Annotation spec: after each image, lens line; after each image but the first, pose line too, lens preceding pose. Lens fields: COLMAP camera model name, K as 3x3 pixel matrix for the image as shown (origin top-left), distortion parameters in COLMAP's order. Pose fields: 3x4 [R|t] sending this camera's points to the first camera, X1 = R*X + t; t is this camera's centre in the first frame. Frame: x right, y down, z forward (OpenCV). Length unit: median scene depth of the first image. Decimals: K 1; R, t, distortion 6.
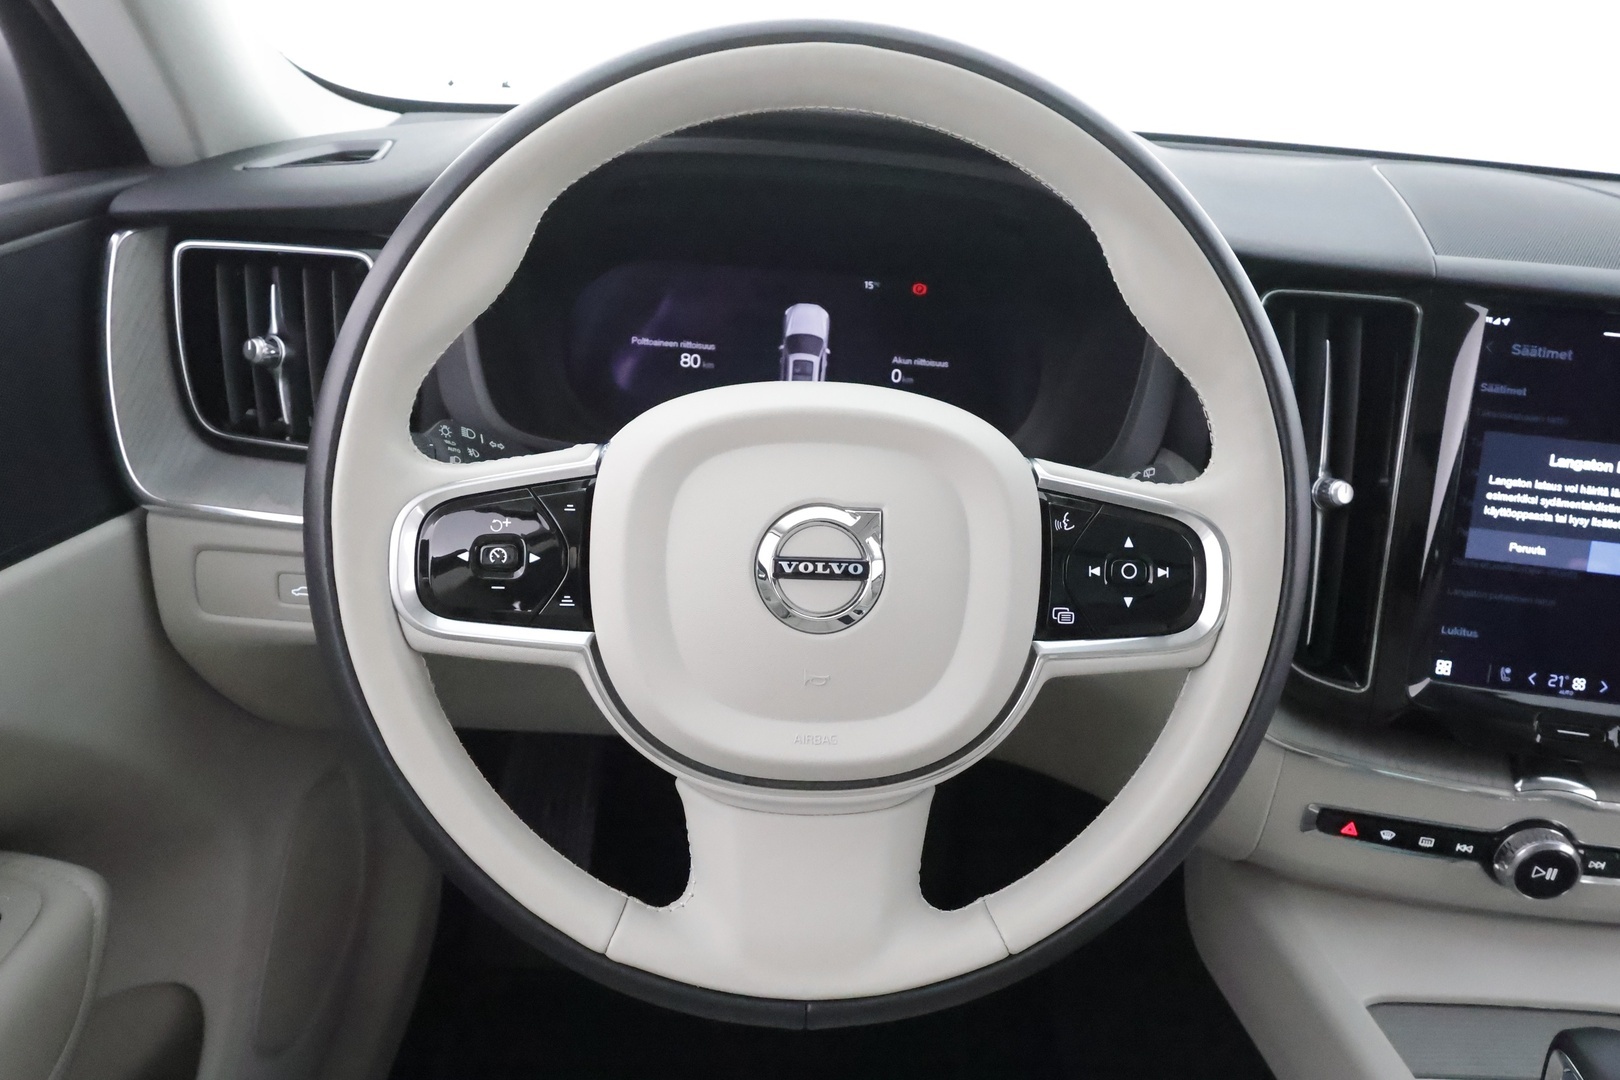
lens RADIAL K [[1106.7, 0, 809.5], [0, 1106.7, 546.7], [0, 0, 1]] dist [0.000341, 0.001522]
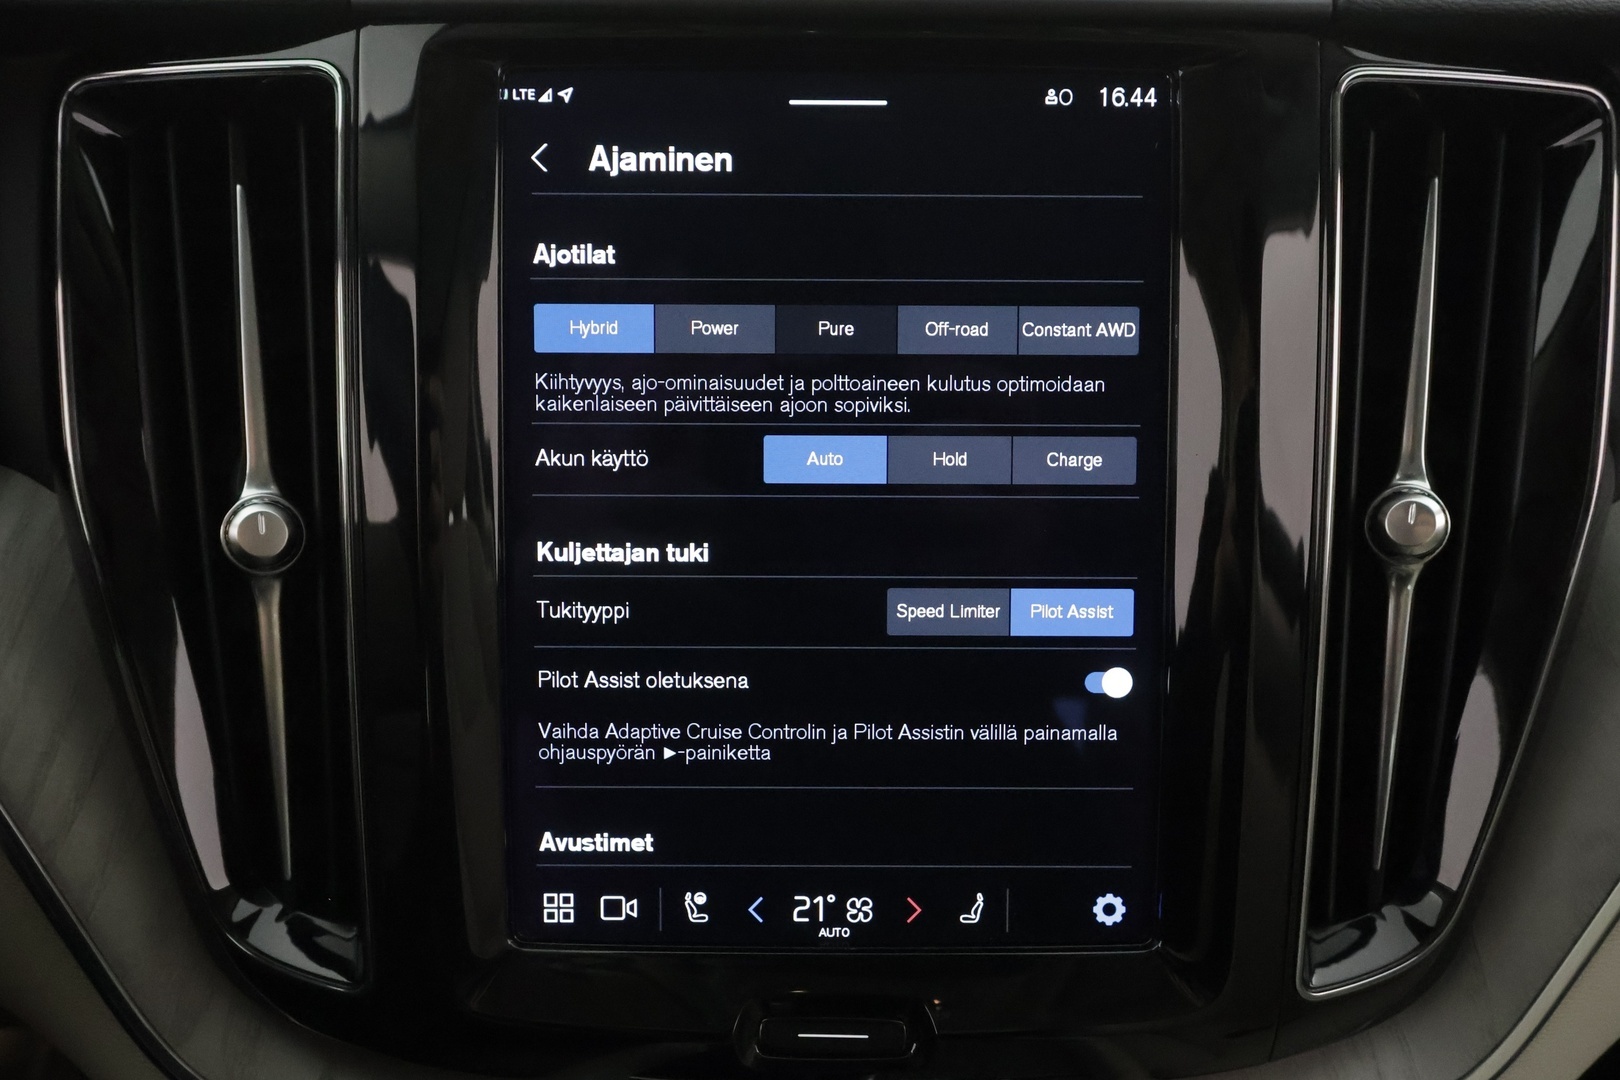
lens RADIAL K [[1274.6, 0, 813.8], [0, 1274.6, 540.2], [0, 0, 1]] dist [0.002716, -0.002796]
pose [[0.990860, -0.111136, 0.076458, 0.665097], [0.112311, 0.993610, -0.011240, -0.016935], [-0.074720, 0.019724, 0.997009, 0.506326]]
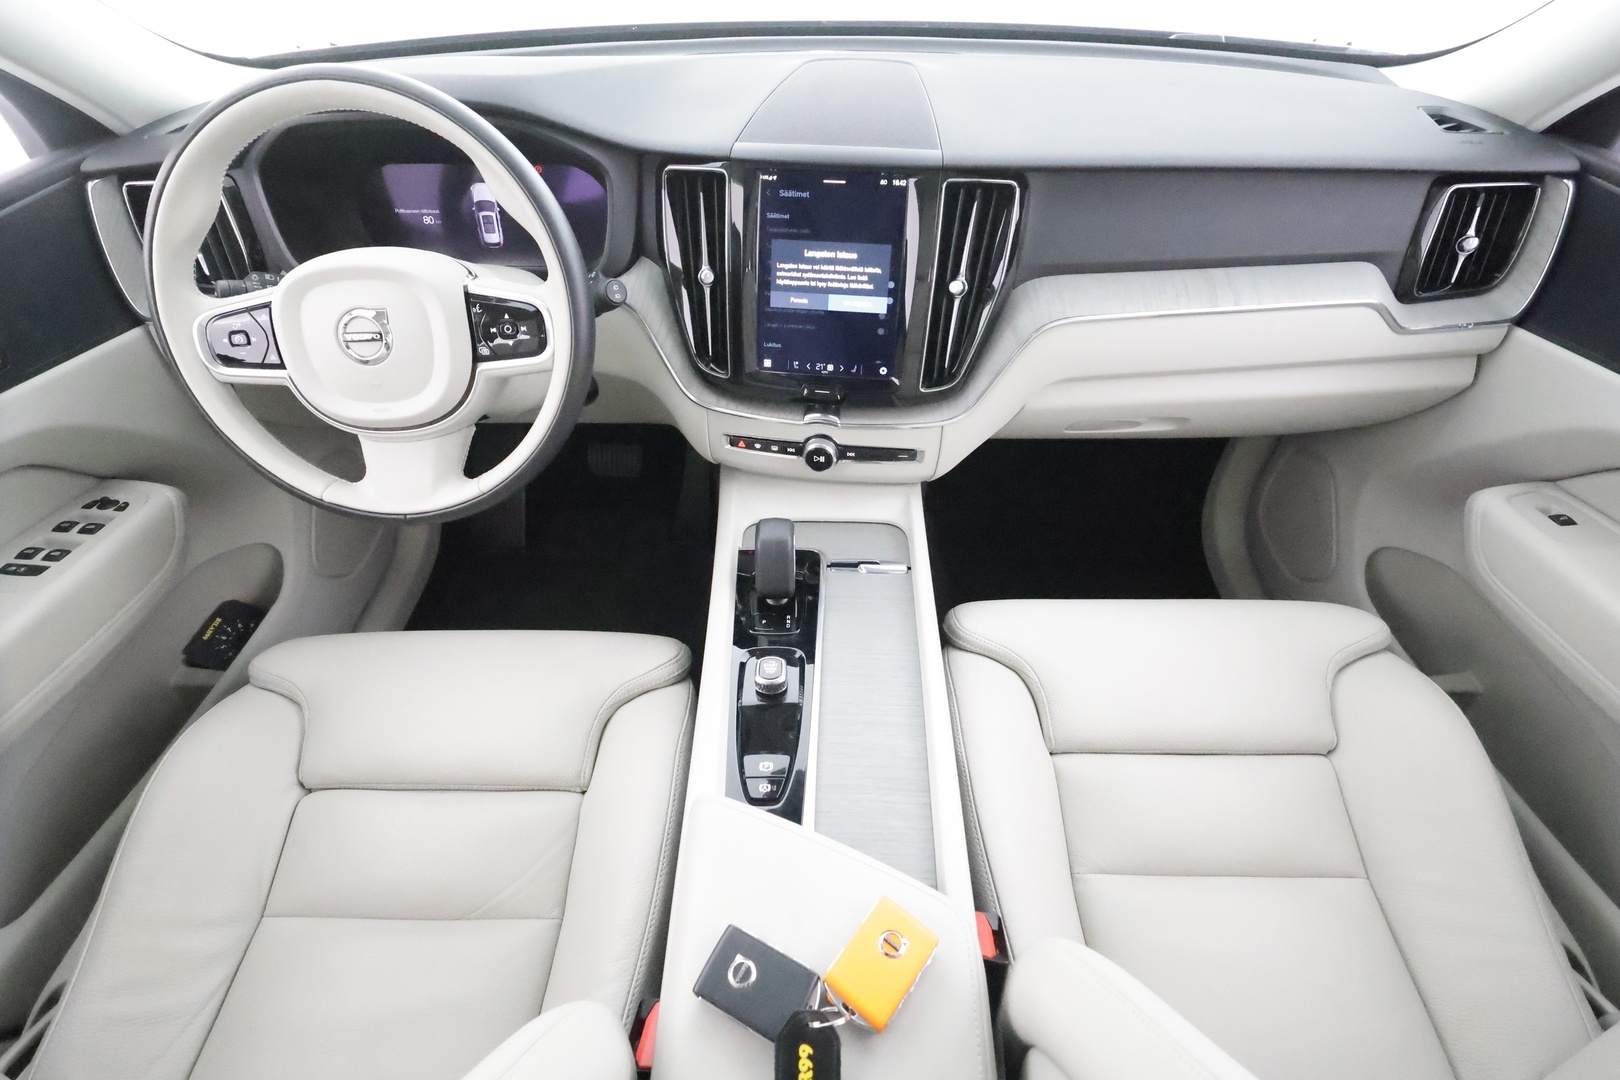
lens RADIAL K [[744.6, 0, 810.0], [0, 744.6, 540.0], [0, 0, 1]] dist [-0.001330, 0.000494]
pose [[0.996614, -0.042129, -0.070603, 0.753003], [0.061818, 0.950129, 0.305668, 0.003524], [0.054205, -0.308998, 0.949517, -0.420755]]
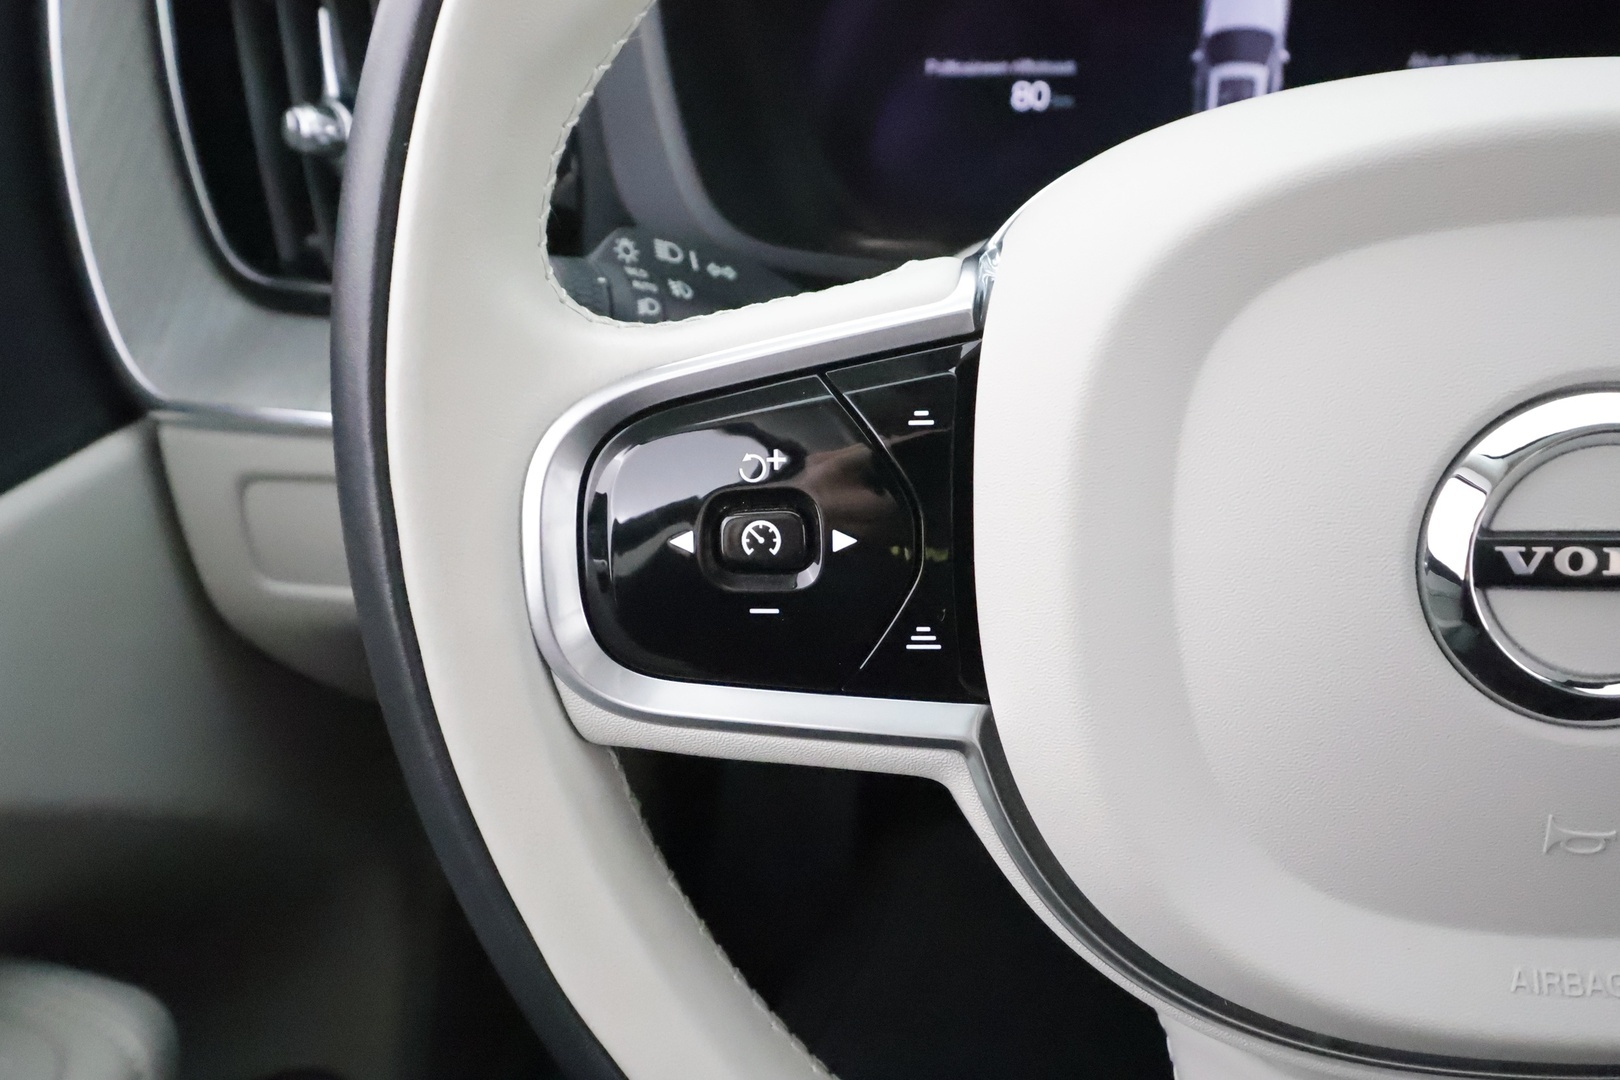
lens RADIAL K [[1283.2, 0, 810.0], [0, 1283.2, 540.0], [0, 0, 1]] dist [0.001757, -0.002132]
pose [[0.981643, -0.023277, -0.189304, -0.123198], [0.048121, 0.990642, 0.127725, -0.039275], [0.184559, -0.134489, 0.973576, 0.379825]]
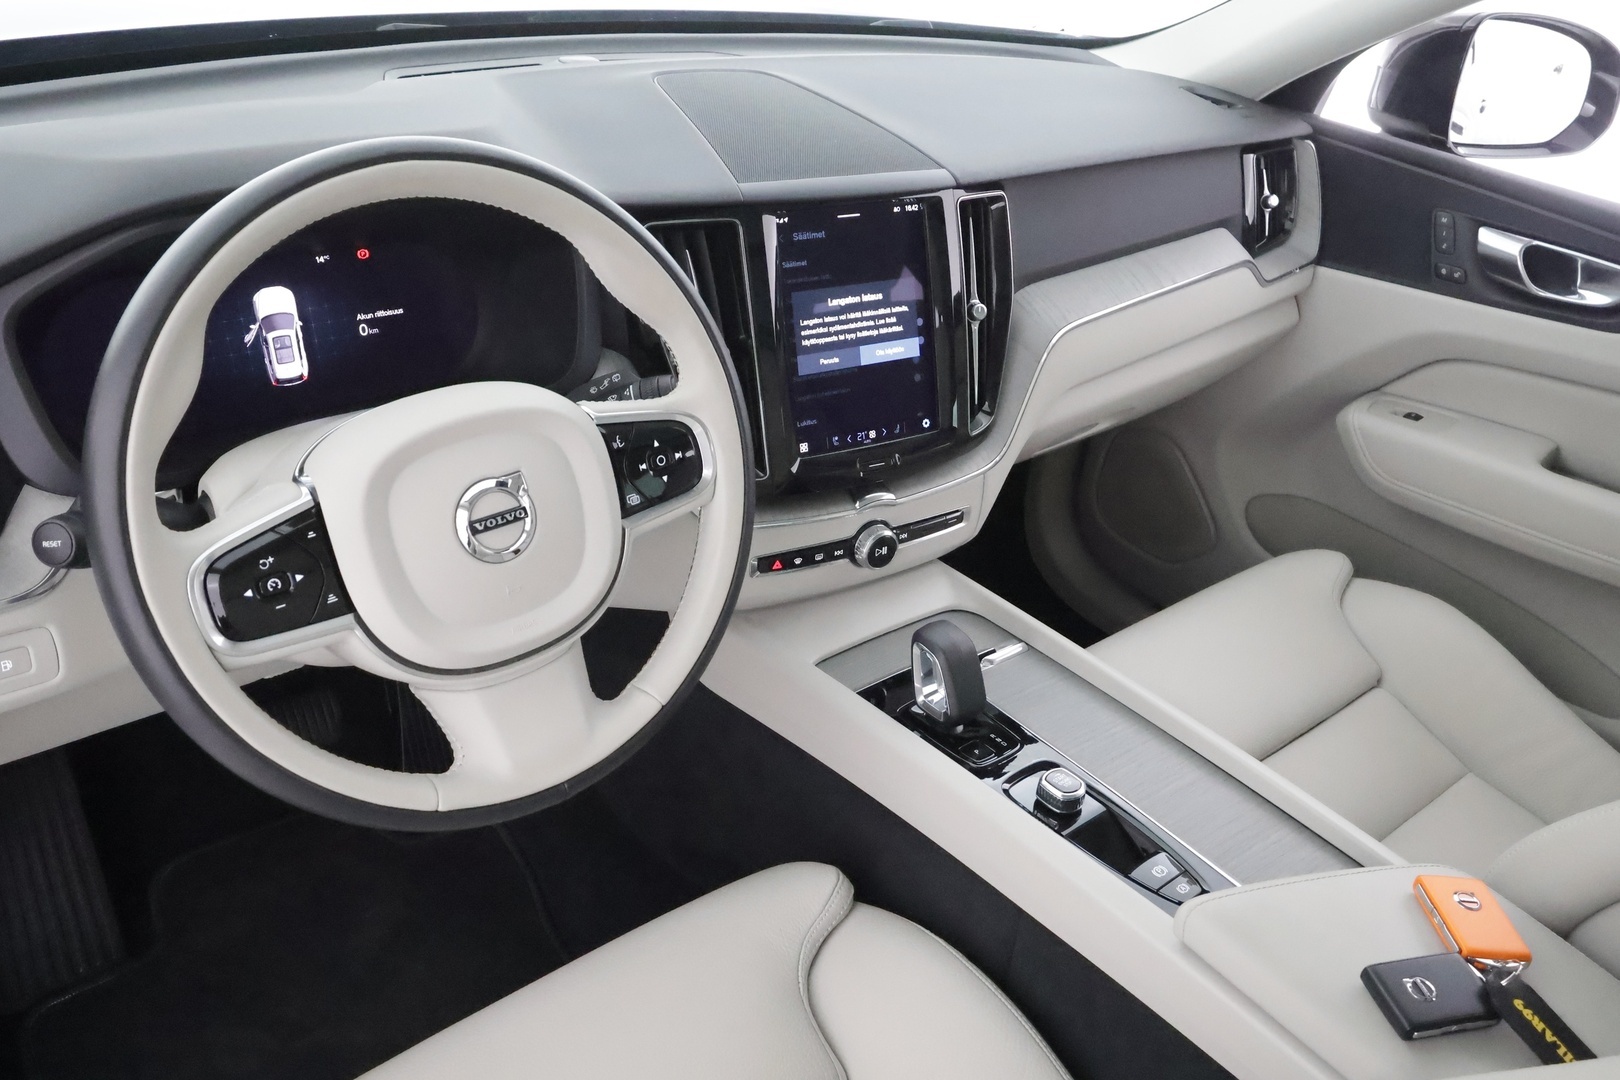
lens RADIAL K [[1276.3, 0, 807.5], [0, 1276.3, 545.5], [0, 0, 1]] dist [-0.005938, 0.006327]
pose [[0.784282, -0.323346, 0.529480, -0.426214], [0.227805, 0.943918, 0.239005, -0.192639], [-0.577067, -0.066829, 0.813958, -0.481694]]
